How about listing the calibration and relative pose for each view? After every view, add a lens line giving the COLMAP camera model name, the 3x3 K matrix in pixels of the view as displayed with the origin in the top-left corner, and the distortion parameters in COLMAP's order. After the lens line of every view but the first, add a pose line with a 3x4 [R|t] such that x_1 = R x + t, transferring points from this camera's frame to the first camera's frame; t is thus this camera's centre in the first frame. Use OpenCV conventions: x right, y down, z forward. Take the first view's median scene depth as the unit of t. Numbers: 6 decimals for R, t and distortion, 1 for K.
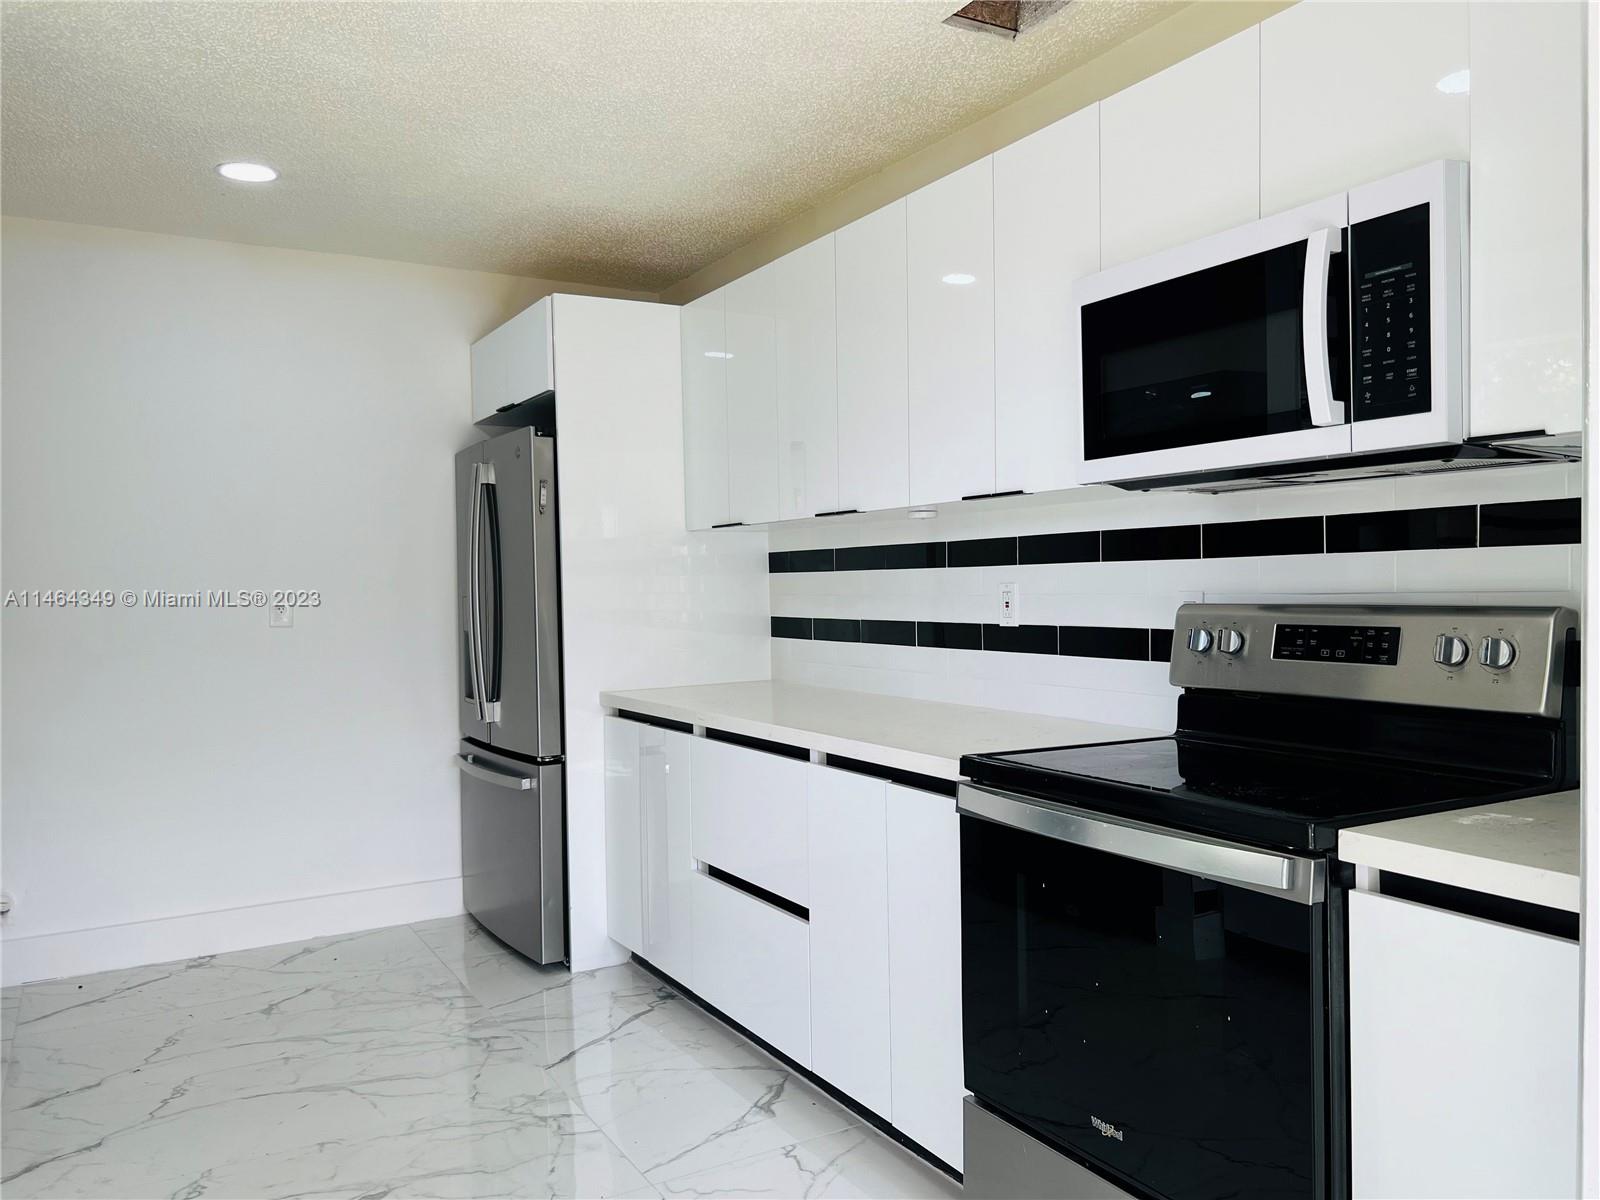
lens RADIAL K [[1229.0, 0, 788.8], [0, 1229.0, 596.9], [0, 0, 1]] dist [0.042894, -0.039433]
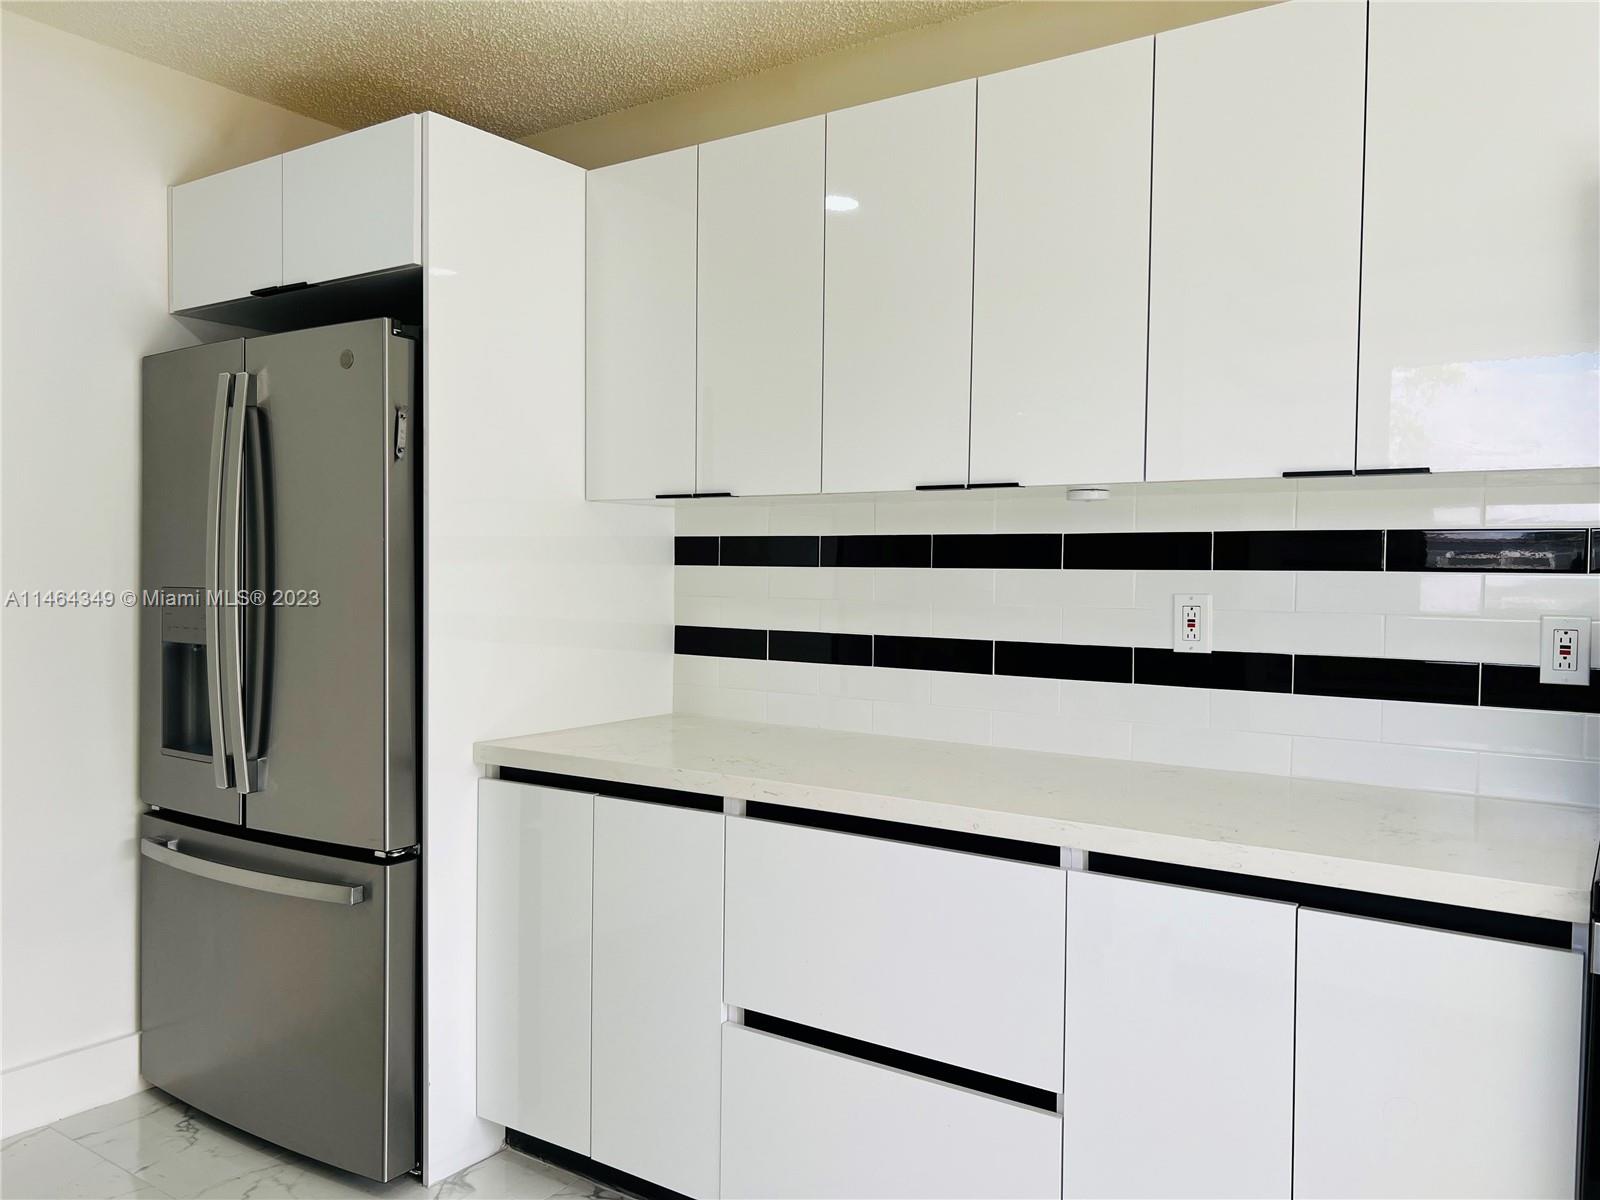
lens RADIAL K [[1229.0, 0, 814.3], [0, 1229.0, 605.5], [0, 0, 1]] dist [0.042894, -0.039433]
pose [[0.901851, 0.016222, 0.431742, -0.274674], [-0.022517, 0.999702, 0.009472, -0.004925], [-0.431459, -0.018263, 0.901947, 0.338283]]
